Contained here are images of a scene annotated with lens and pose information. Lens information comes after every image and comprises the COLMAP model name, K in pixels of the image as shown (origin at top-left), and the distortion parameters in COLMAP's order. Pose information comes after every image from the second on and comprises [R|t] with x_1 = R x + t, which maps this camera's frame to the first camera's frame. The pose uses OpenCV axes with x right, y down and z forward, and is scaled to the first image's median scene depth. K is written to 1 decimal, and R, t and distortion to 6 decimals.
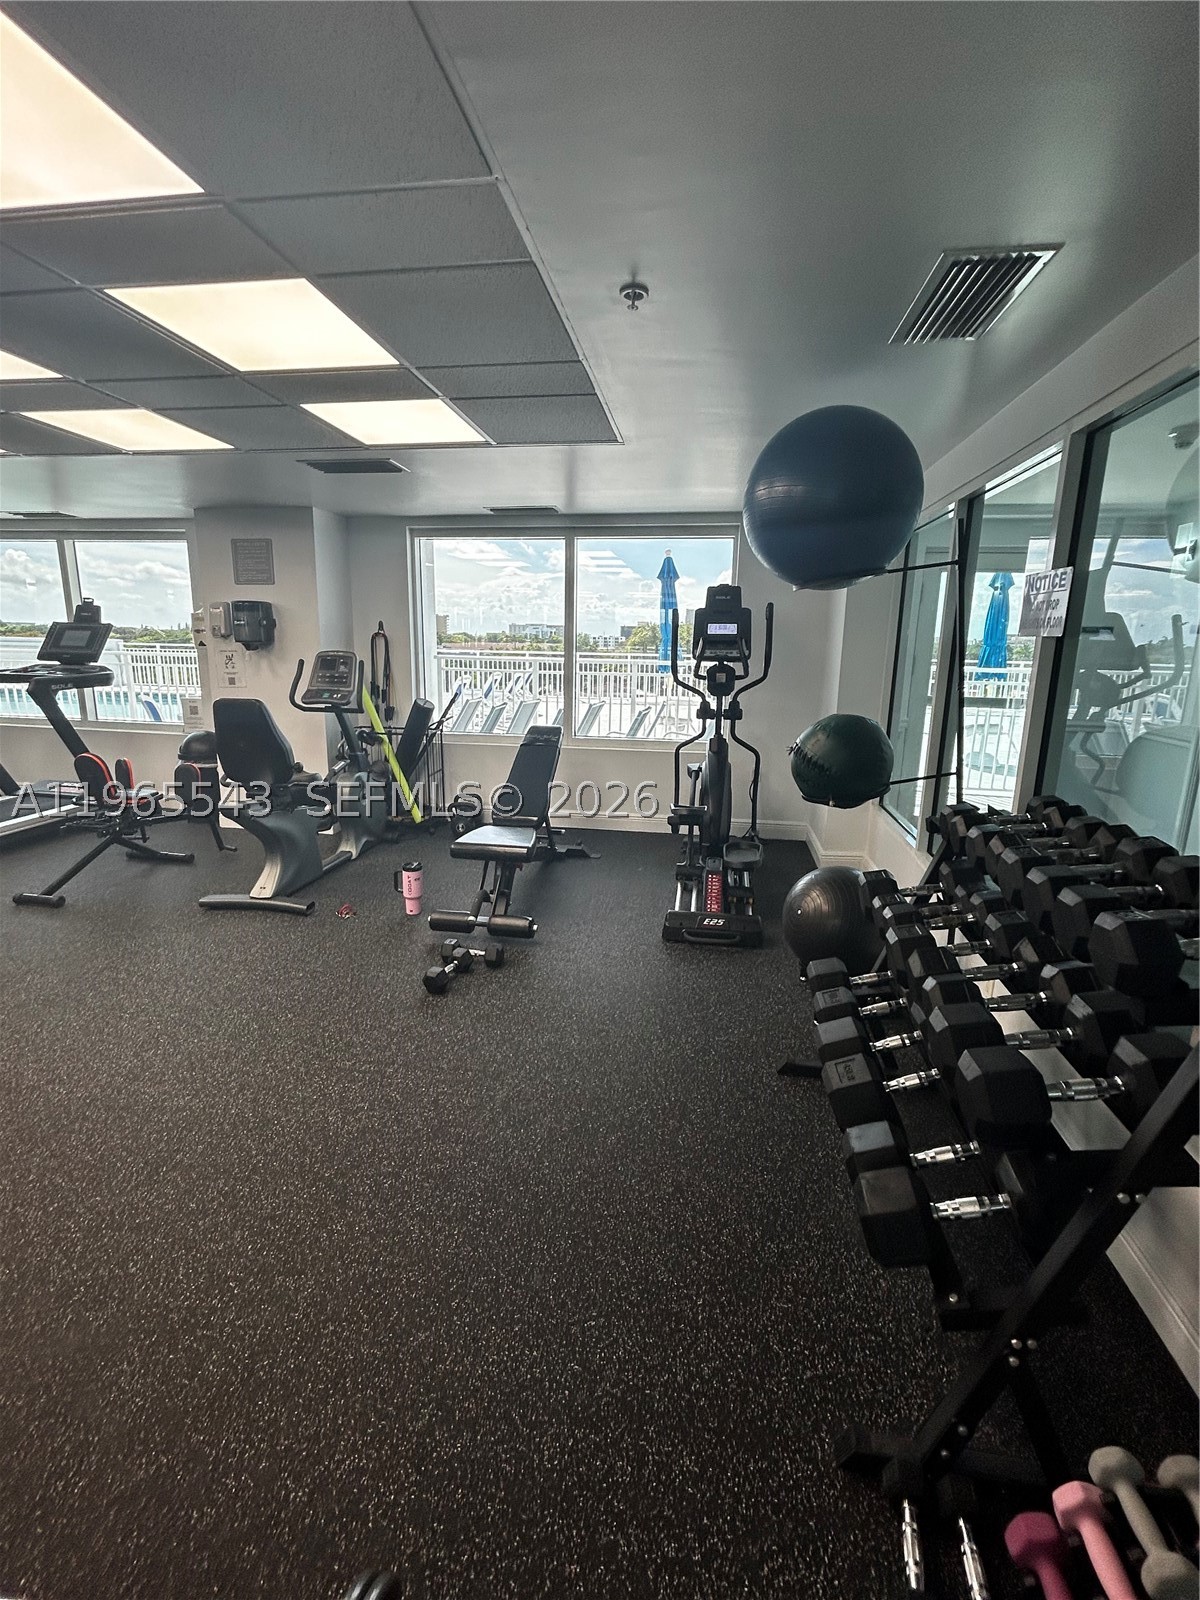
lens RADIAL K [[727.1, 0, 595.4], [0, 727.1, 791.3], [0, 0, 1]] dist [-0.003254, 0.003926]
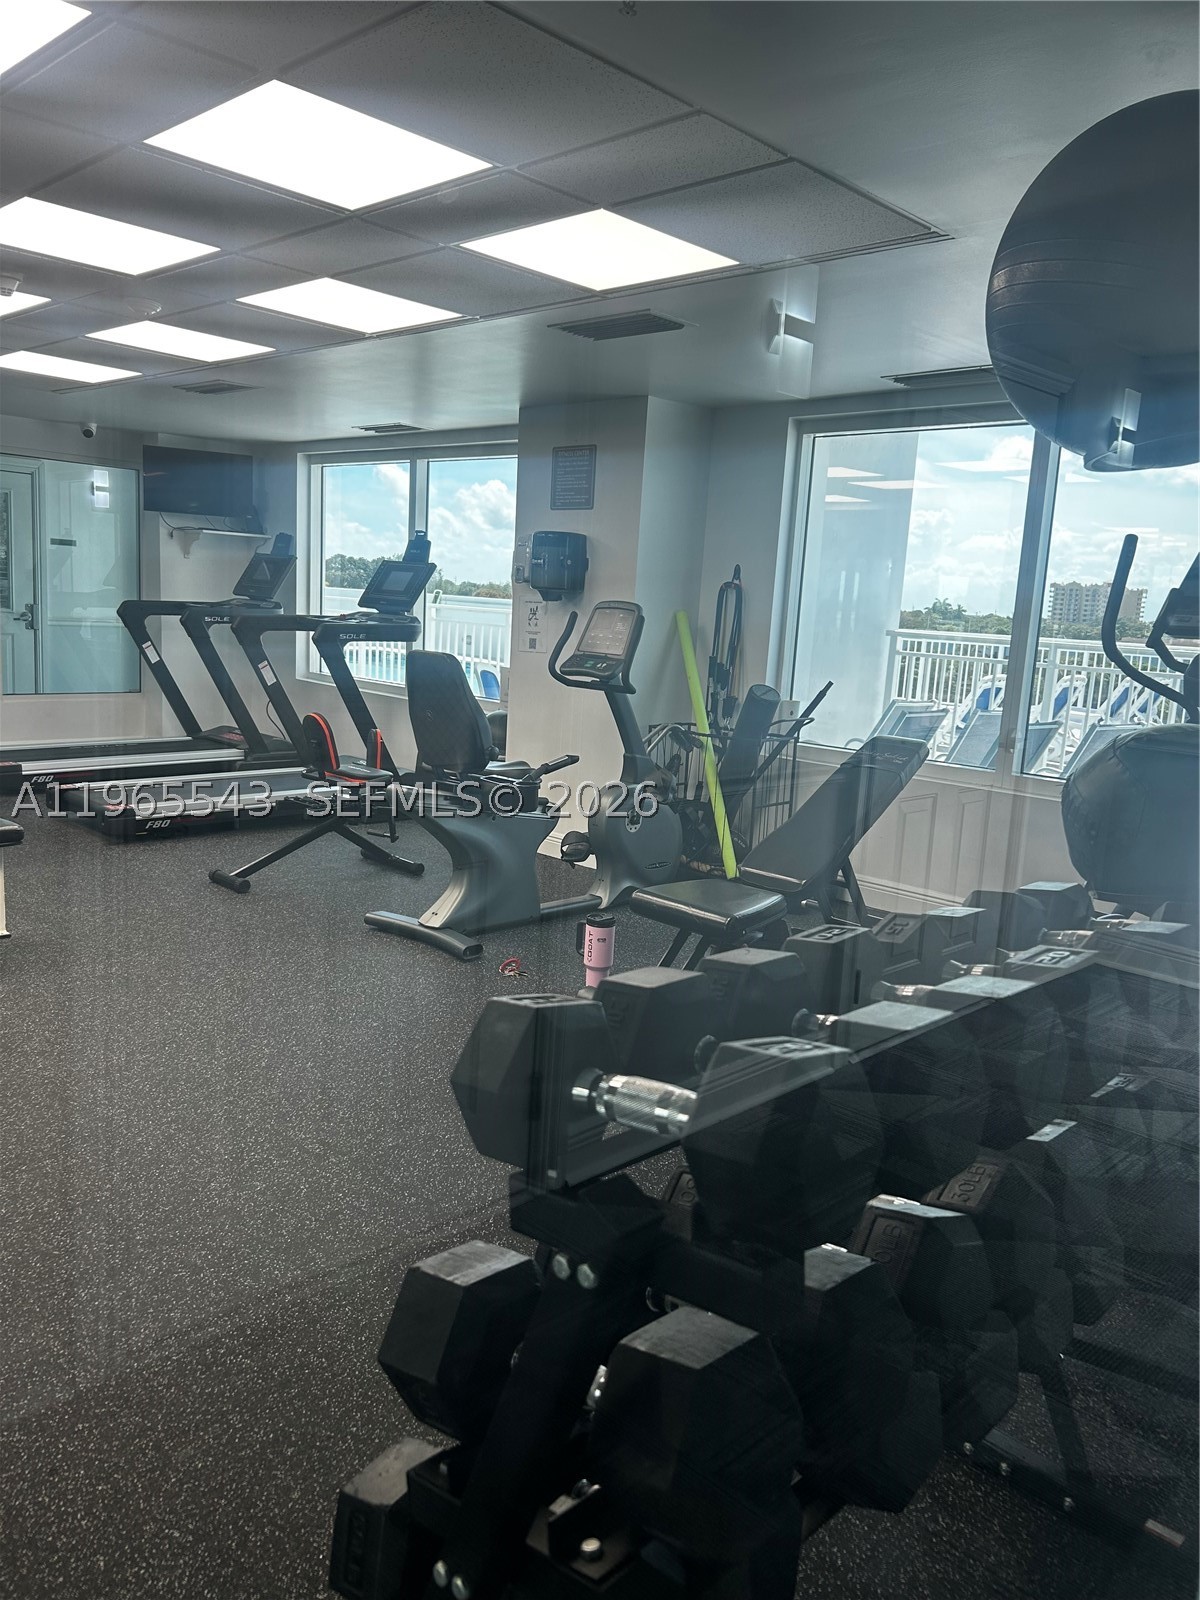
lens RADIAL K [[1192.5, 0, 601.9], [0, 1192.5, 806.3], [0, 0, 1]] dist [0.031320, -0.026880]
pose [[0.817358, 0.126835, -0.561995, 0.250457], [-0.157796, 0.987449, -0.006642, 0.006186], [0.554099, 0.094109, 0.827114, 0.071922]]
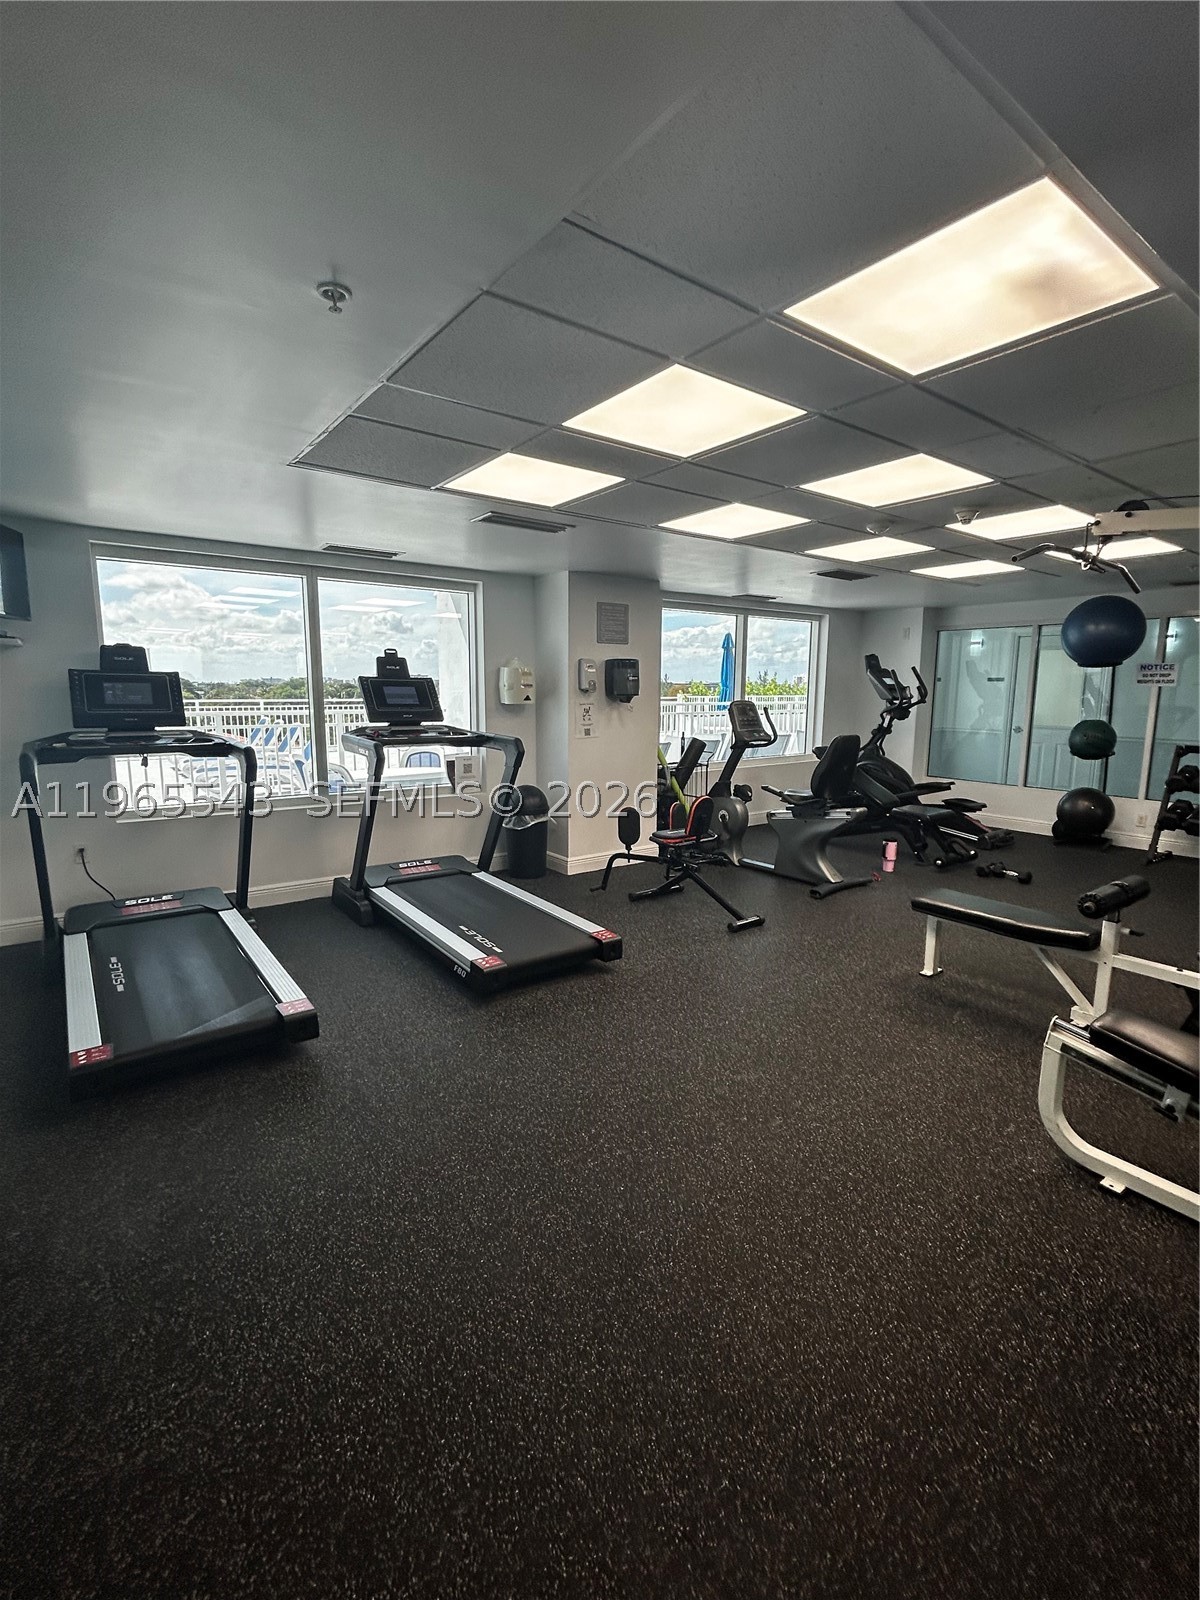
lens RADIAL K [[727.1, 0, 598.2], [0, 727.1, 799.0], [0, 0, 1]] dist [-0.003254, 0.003926]
pose [[0.702577, -0.111288, 0.702852, -1.220135], [0.147328, 0.989044, 0.009332, -0.076576], [-0.696190, 0.096994, 0.711275, 0.314089]]
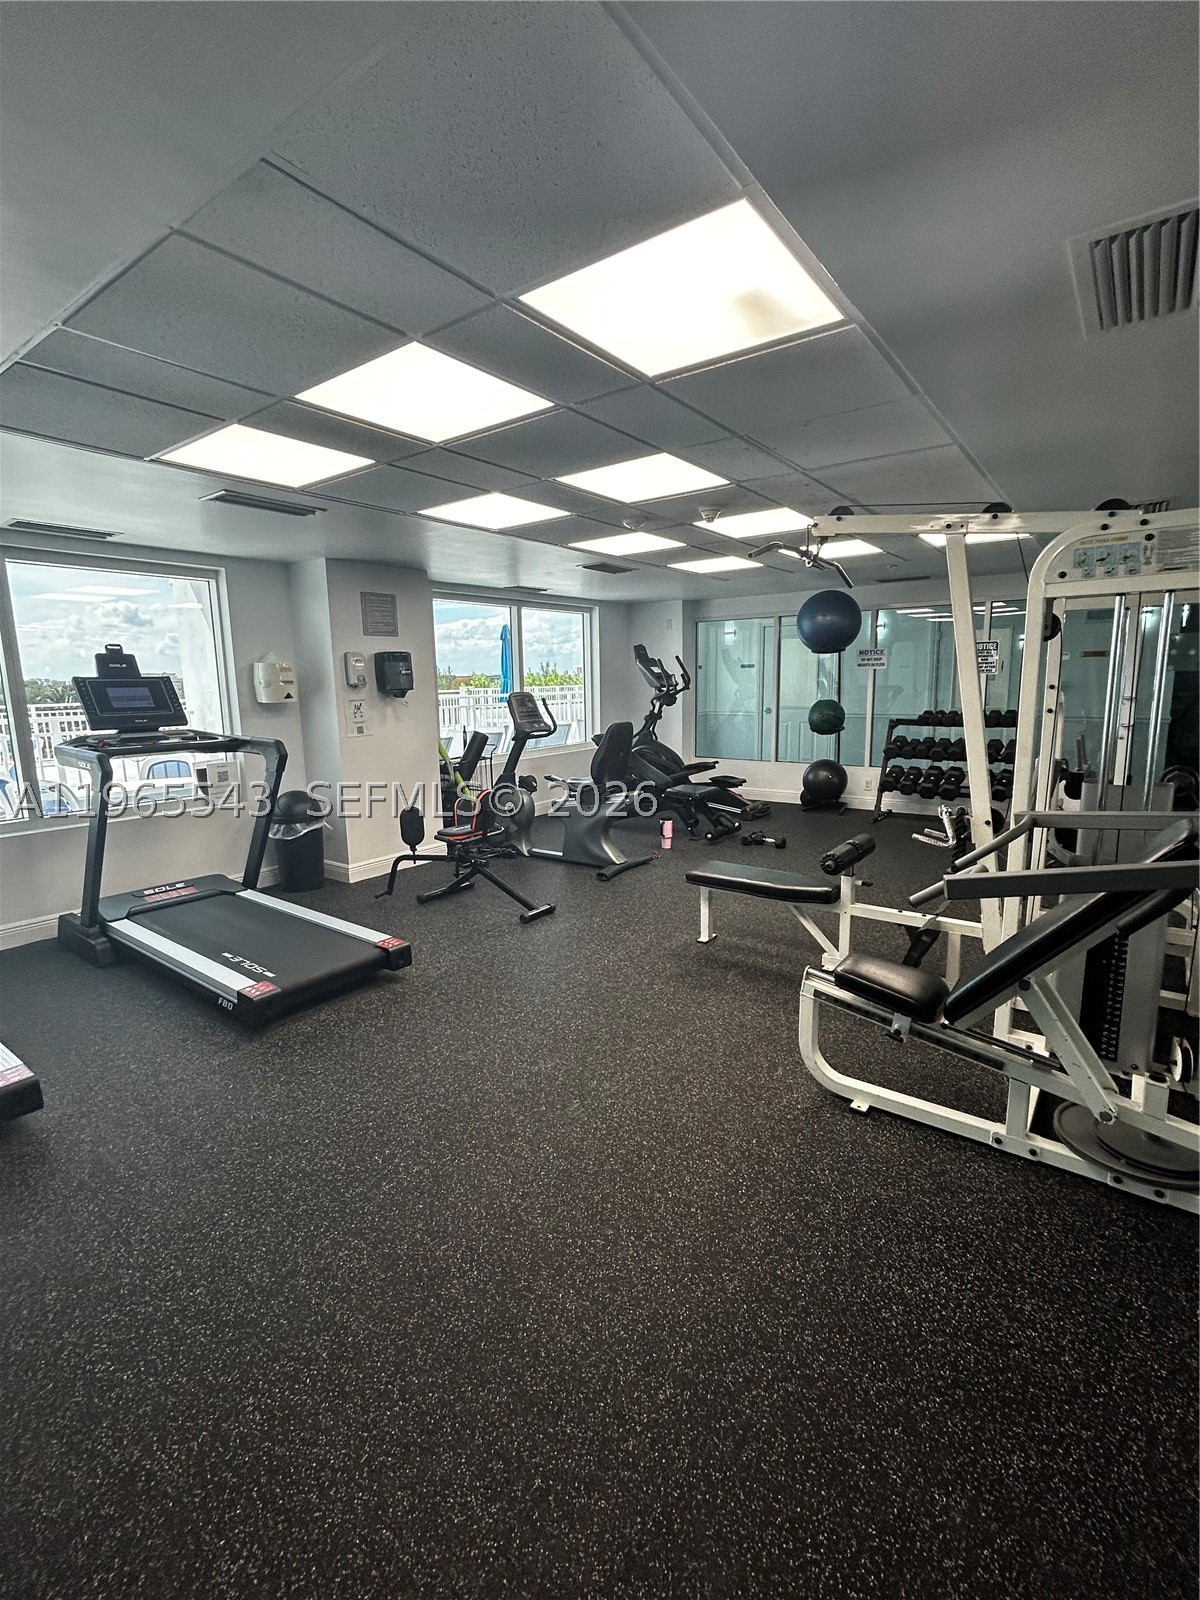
lens RADIAL K [[727.1, 0, 600.7], [0, 727.1, 798.6], [0, 0, 1]] dist [-0.003254, 0.003926]
pose [[0.466227, -0.160573, 0.869971, -1.207845], [0.205943, 0.976072, 0.069790, -0.075545], [-0.860361, 0.146626, 0.488140, 0.310754]]
